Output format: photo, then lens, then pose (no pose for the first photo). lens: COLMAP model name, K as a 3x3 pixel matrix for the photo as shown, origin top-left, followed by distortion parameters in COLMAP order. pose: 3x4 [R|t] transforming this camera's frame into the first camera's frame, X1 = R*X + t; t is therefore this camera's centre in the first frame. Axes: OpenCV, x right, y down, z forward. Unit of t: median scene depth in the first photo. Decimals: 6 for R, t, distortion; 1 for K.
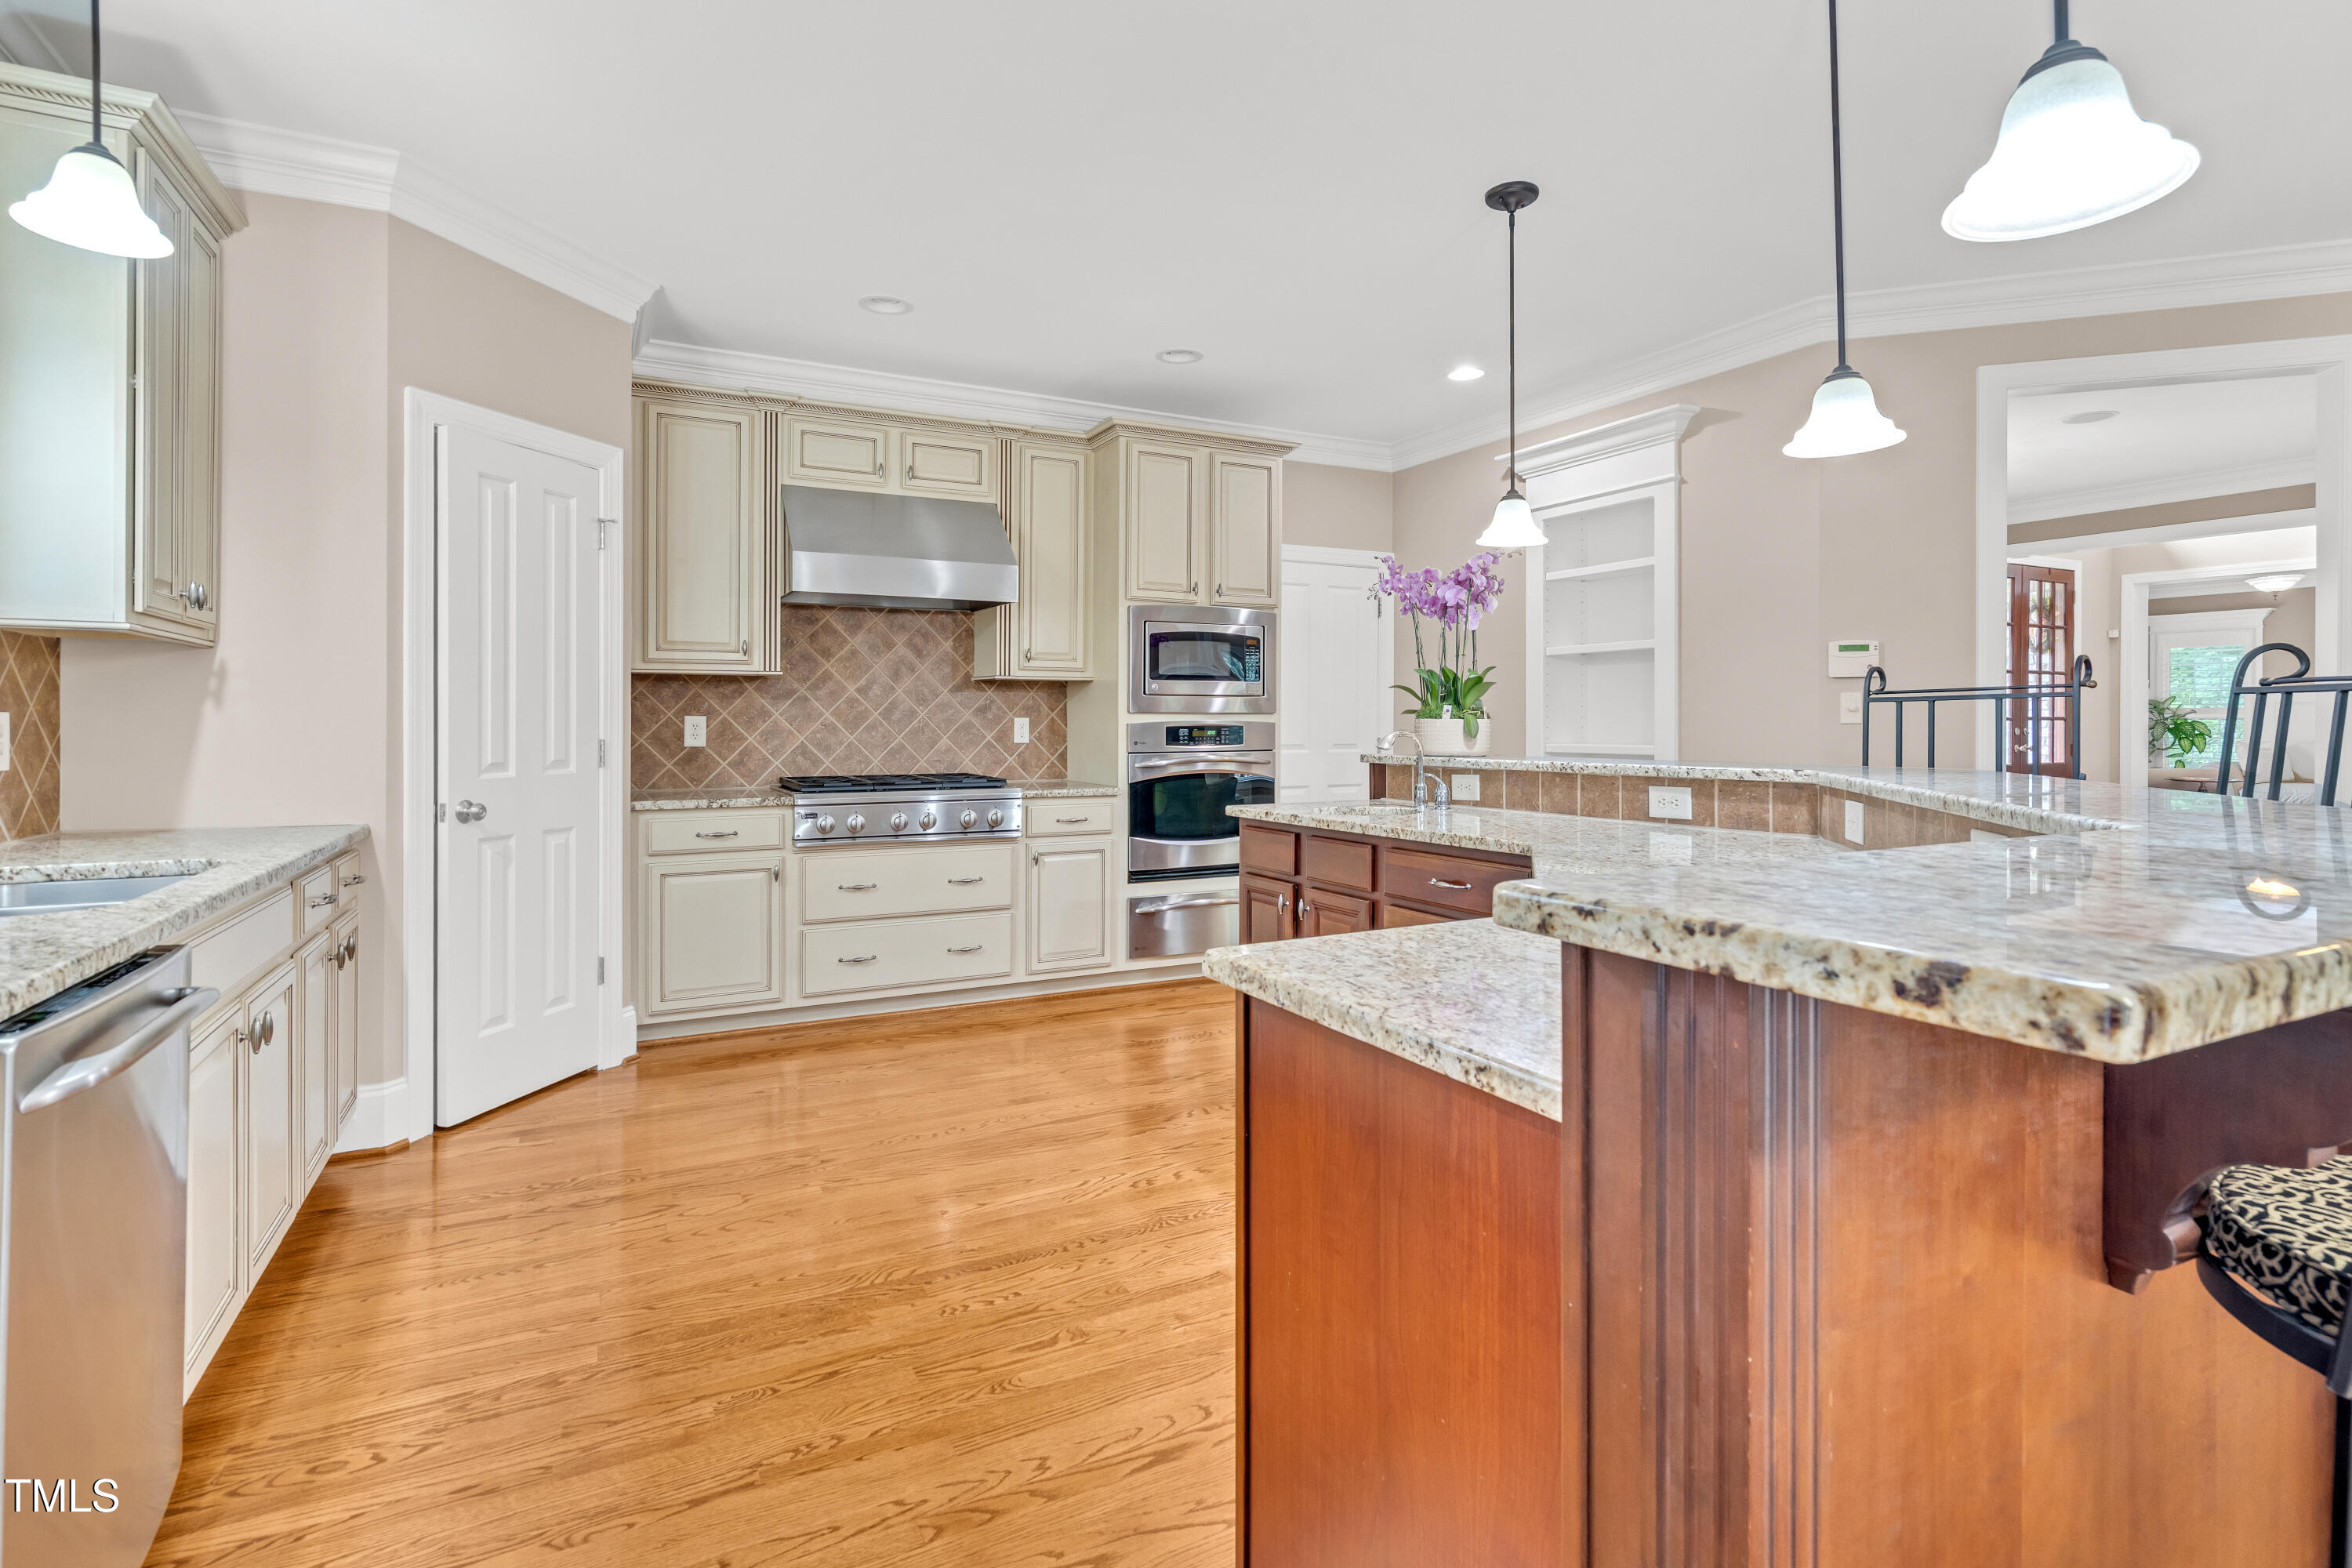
lens RADIAL K [[1128.1, 0, 1149.8], [0, 1128.1, 746.4], [0, 0, 1]] dist [0.001272, -0.002402]
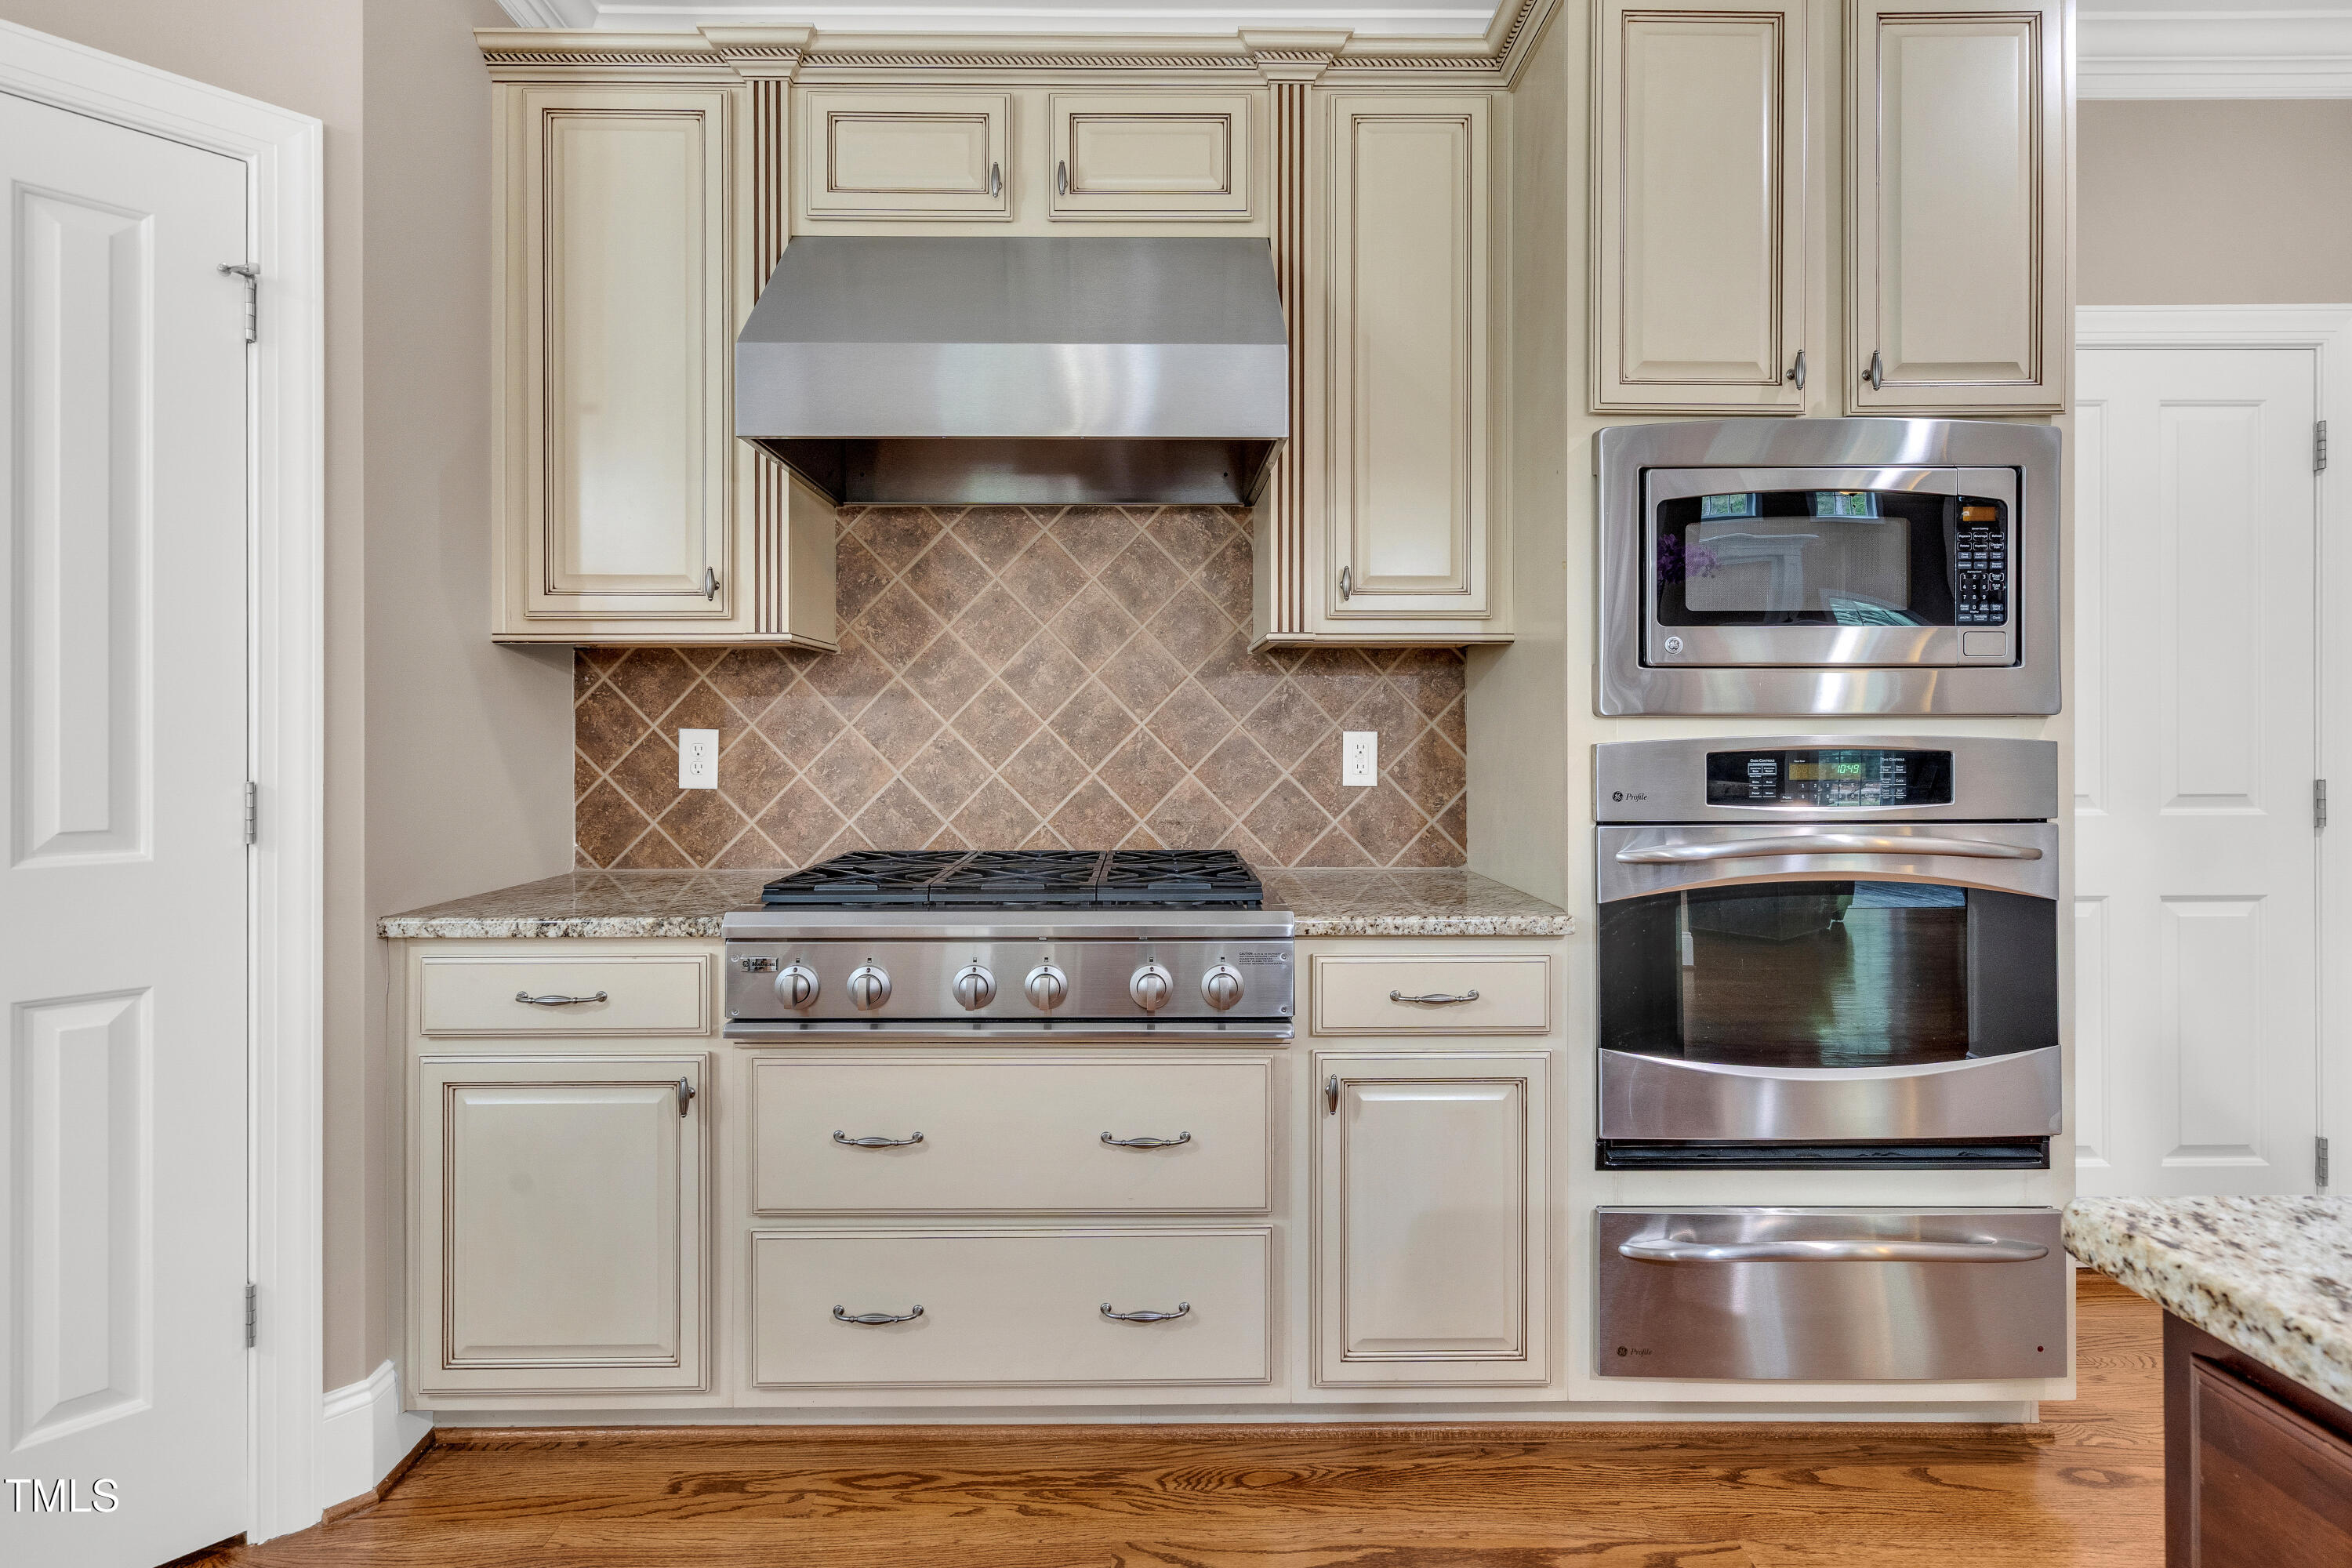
lens RADIAL K [[1128.1, 0, 1161.6], [0, 1128.1, 734.2], [0, 0, 1]] dist [0.001272, -0.002402]
pose [[0.899892, -0.004154, -0.436093, 0.014556], [-0.008772, 0.999580, -0.027624, -0.011749], [0.436025, 0.028684, 0.899477, 0.598156]]
